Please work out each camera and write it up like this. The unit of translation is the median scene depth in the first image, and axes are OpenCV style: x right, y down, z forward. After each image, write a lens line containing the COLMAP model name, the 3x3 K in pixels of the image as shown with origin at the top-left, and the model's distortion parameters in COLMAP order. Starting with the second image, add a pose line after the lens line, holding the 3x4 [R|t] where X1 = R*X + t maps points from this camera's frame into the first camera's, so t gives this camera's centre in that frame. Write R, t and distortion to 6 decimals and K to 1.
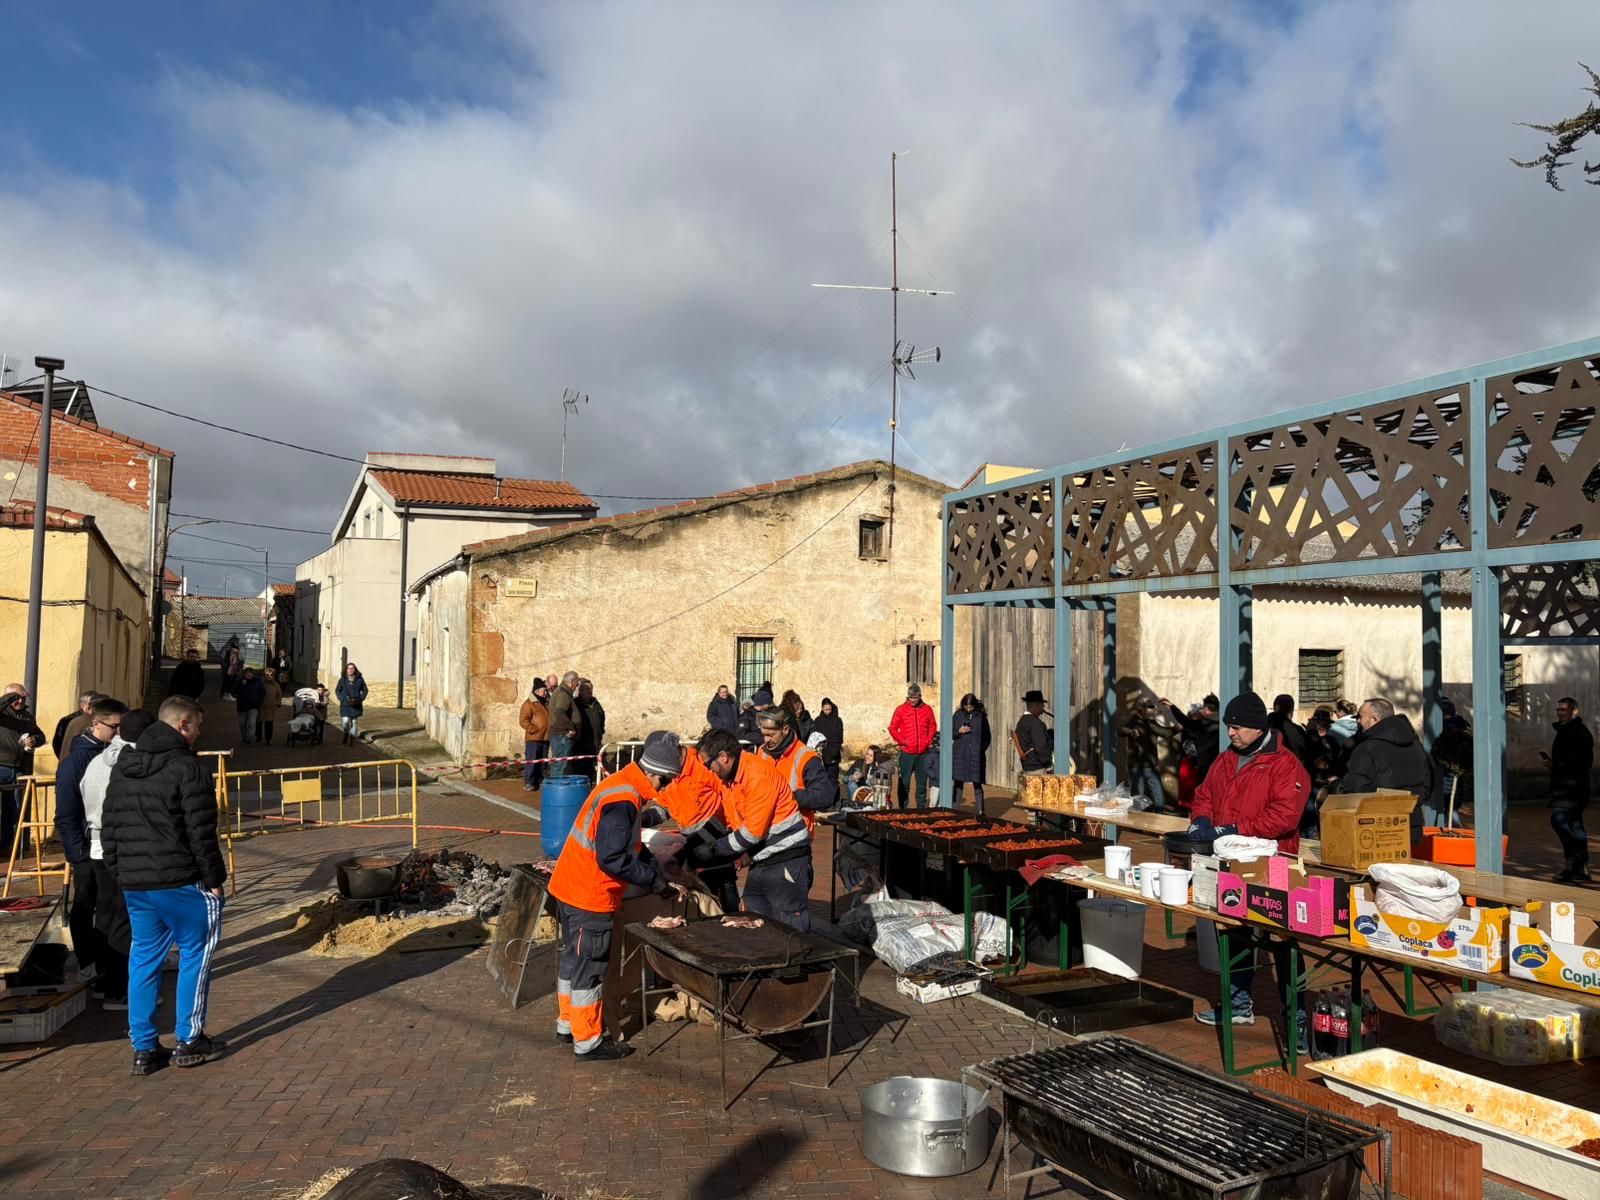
lens RADIAL K [[1183.0, 0, 829.1], [0, 1183.0, 597.4], [0, 0, 1]] dist [0.080945, -0.086574]
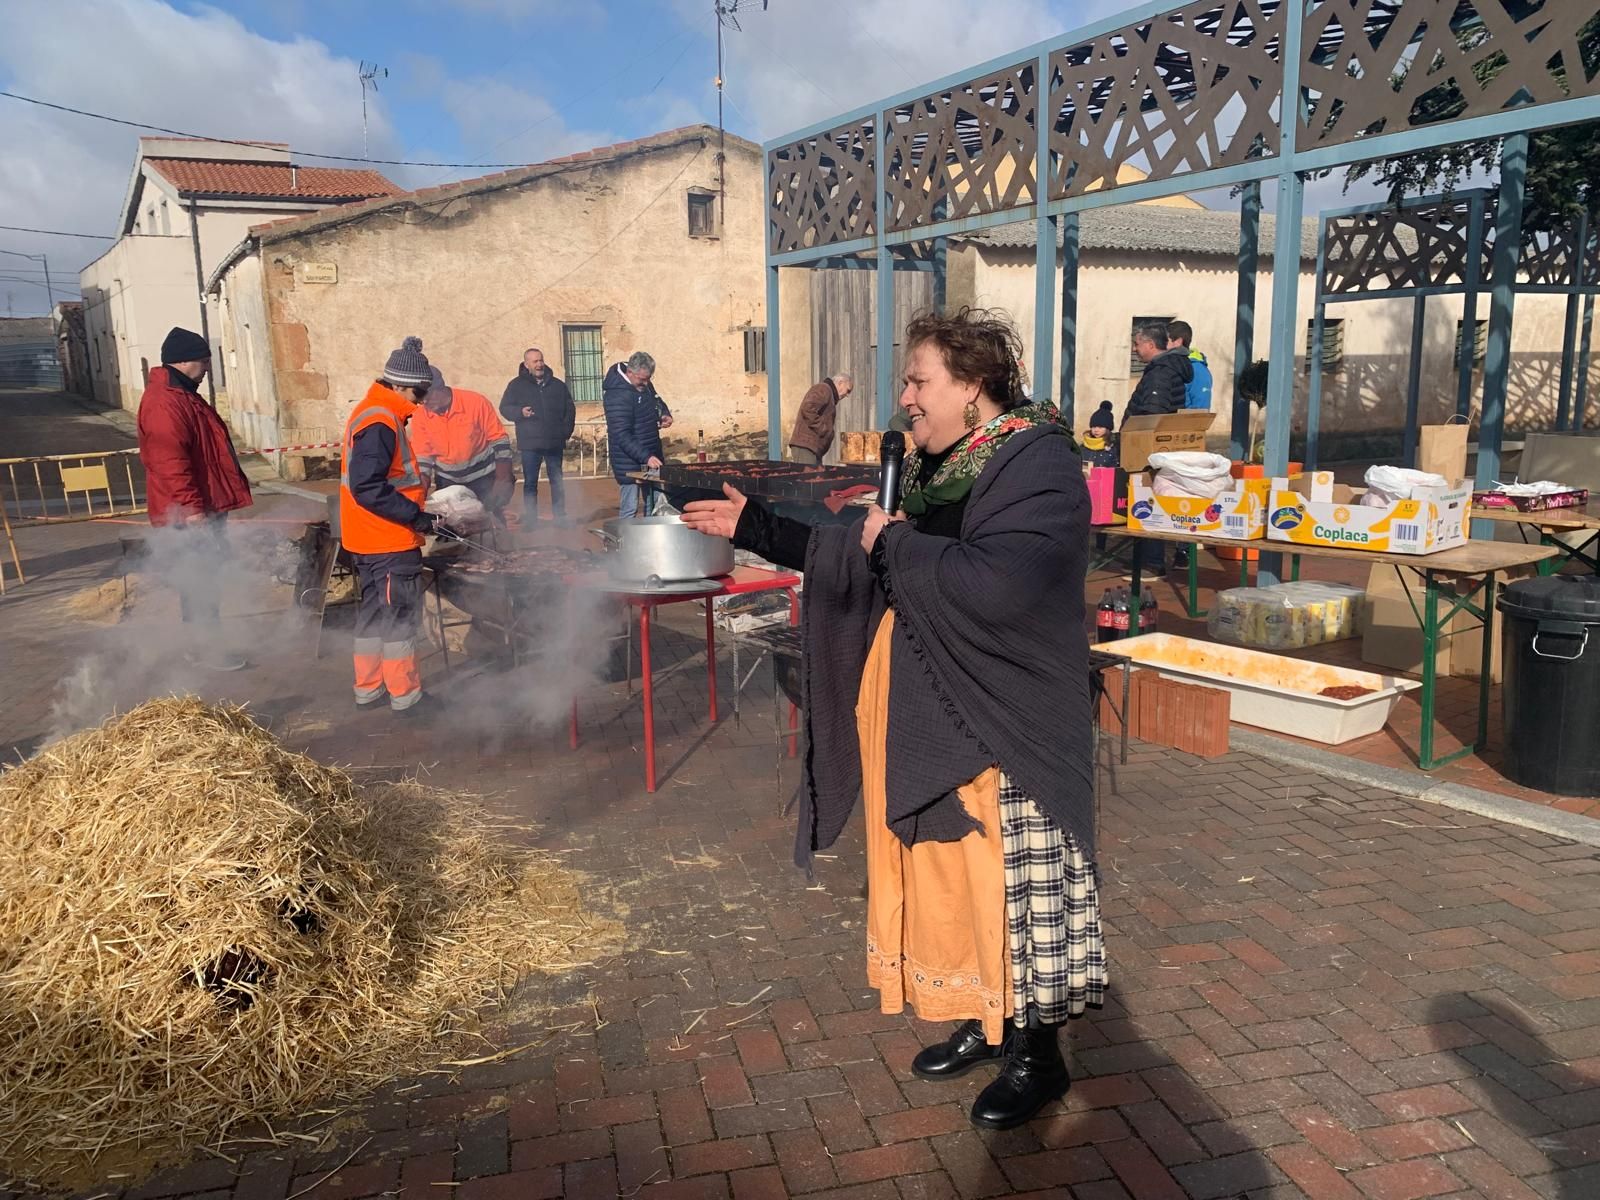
lens RADIAL K [[1196.8, 0, 800.1], [0, 1196.8, 576.9], [0, 0, 1]] dist [0.029509, -0.003220]
pose [[0.995264, -0.044068, 0.086649, 0.020241], [0.024619, 0.976551, 0.213872, 0.031406], [-0.094042, -0.210726, 0.973011, 0.006682]]
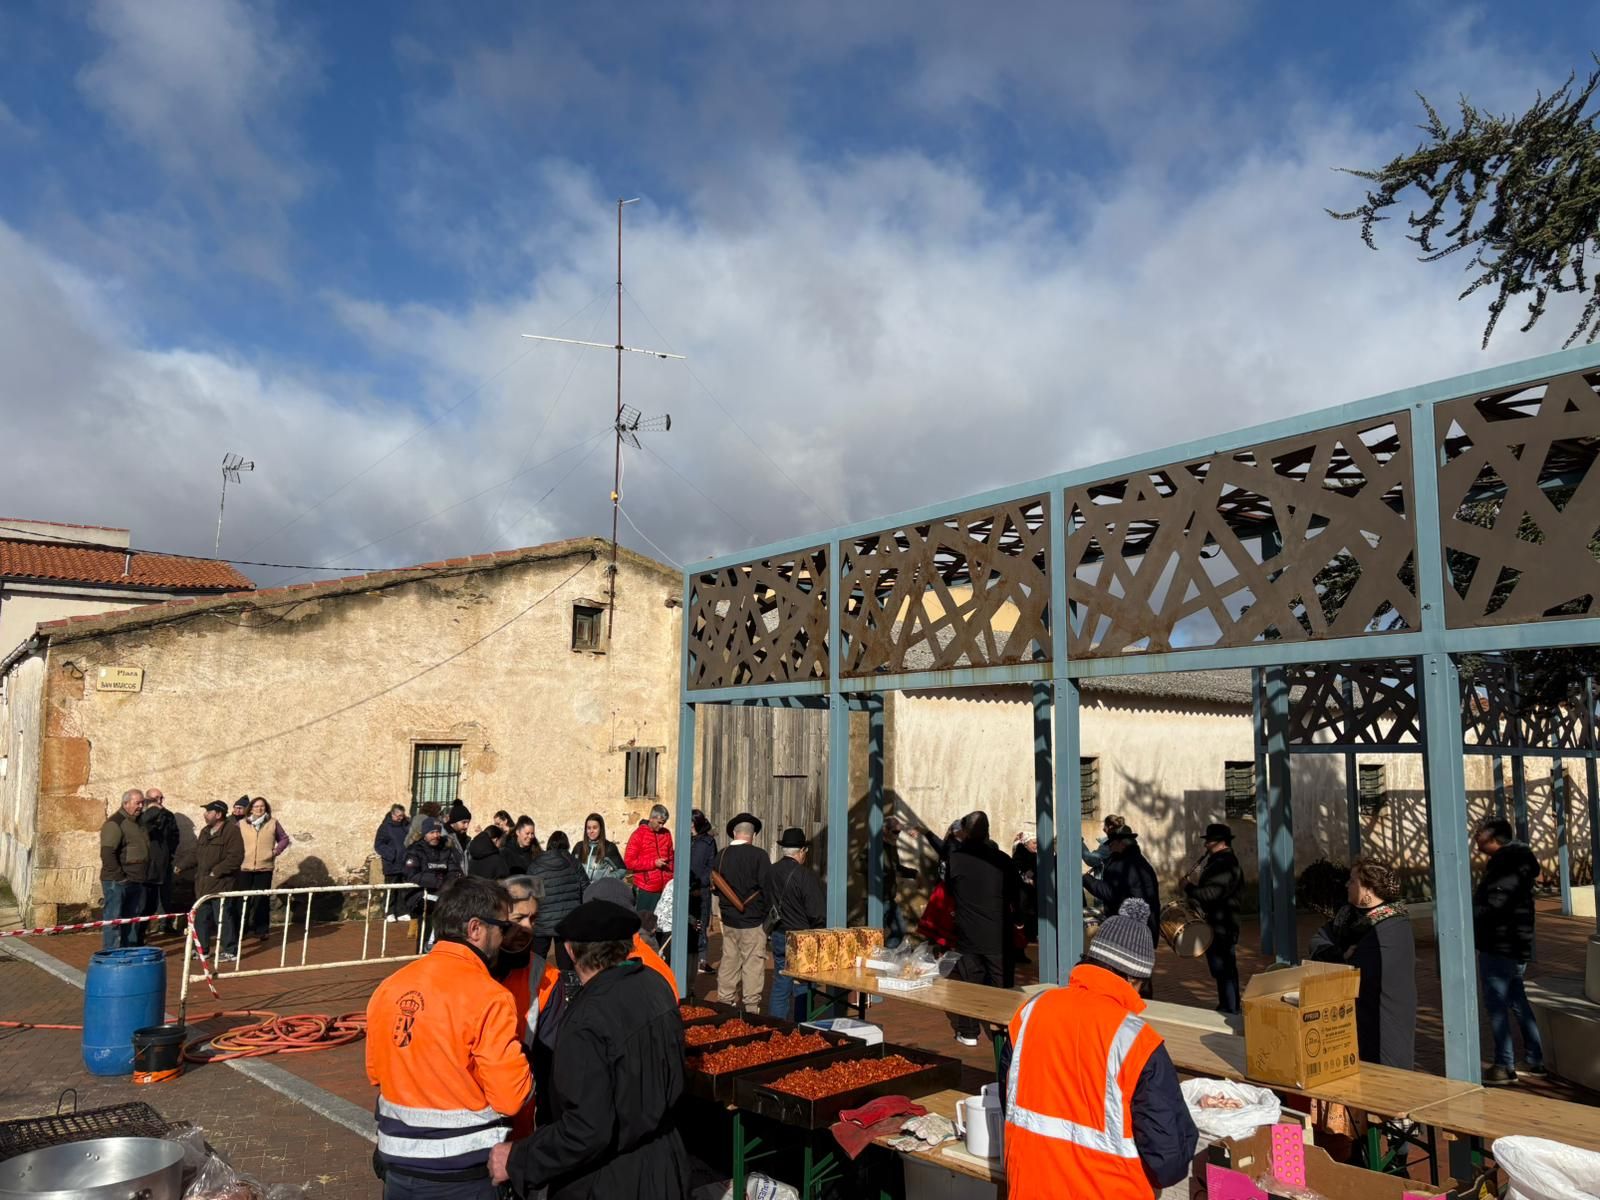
lens RADIAL K [[1150.1, 0, 814.6], [0, 1150.1, 628.6], [0, 0, 1]] dist [0.025781, -0.003311]
pose [[0.972369, 0.024098, 0.232203, 0.002753], [-0.009250, 0.997854, -0.064821, 0.003654], [-0.233267, 0.060882, 0.970505, 0.164959]]
